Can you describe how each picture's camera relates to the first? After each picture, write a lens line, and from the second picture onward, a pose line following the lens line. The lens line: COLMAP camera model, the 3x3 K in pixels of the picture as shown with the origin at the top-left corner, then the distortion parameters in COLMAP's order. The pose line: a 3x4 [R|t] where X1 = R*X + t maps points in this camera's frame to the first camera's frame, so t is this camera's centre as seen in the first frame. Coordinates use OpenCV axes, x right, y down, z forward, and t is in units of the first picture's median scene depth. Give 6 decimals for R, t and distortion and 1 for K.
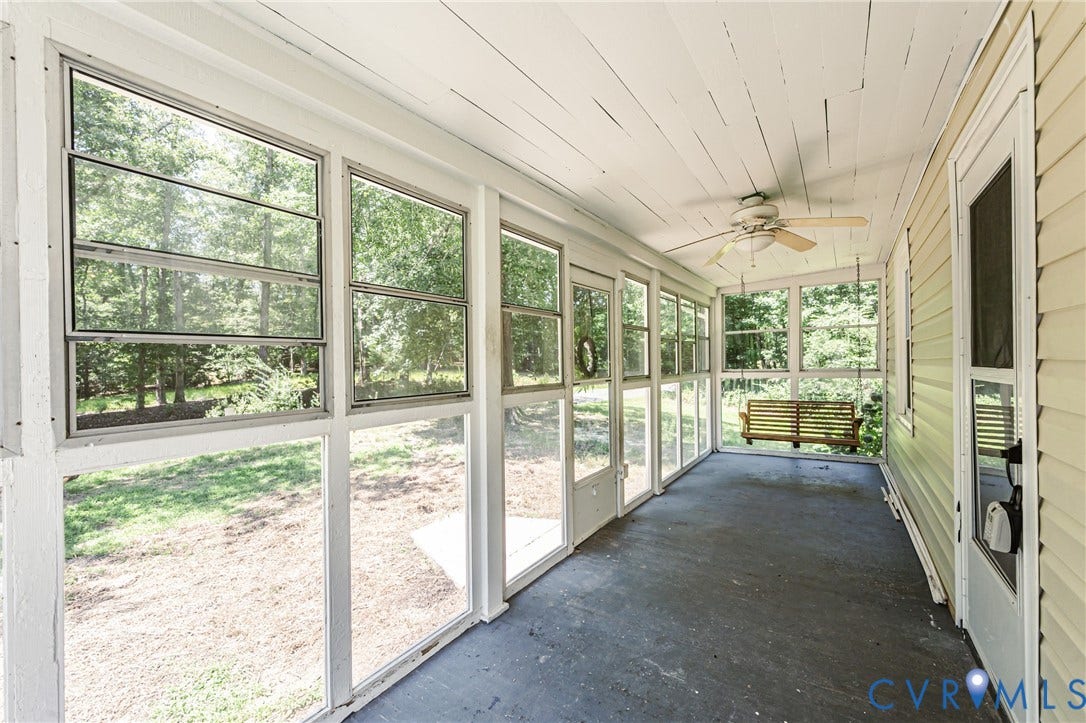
lens RADIAL K [[437.1, 0, 539.3], [0, 437.1, 362.9], [0, 0, 1]] dist [0.000241, -0.000233]
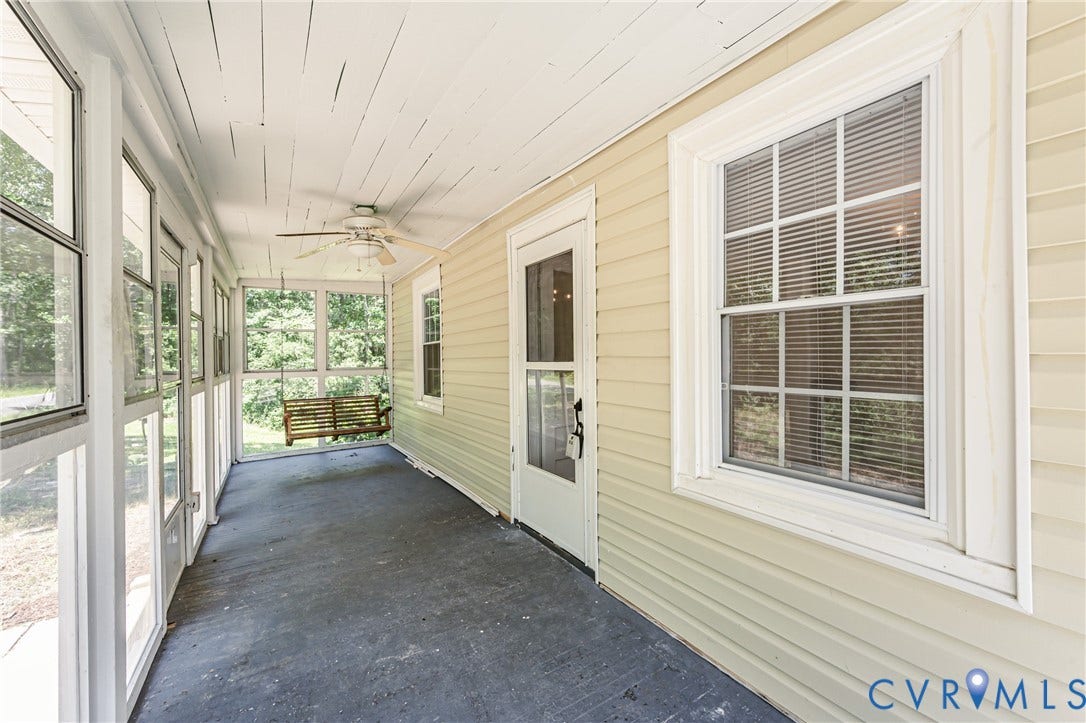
lens RADIAL K [[437.1, 0, 538.9], [0, 437.1, 357.9], [0, 0, 1]] dist [0.000241, -0.000233]
pose [[0.408469, 0.010124, 0.912716, -0.261623], [0.004146, 0.999908, -0.012946, 0.008054], [-0.912763, 0.009072, 0.408389, 0.136914]]
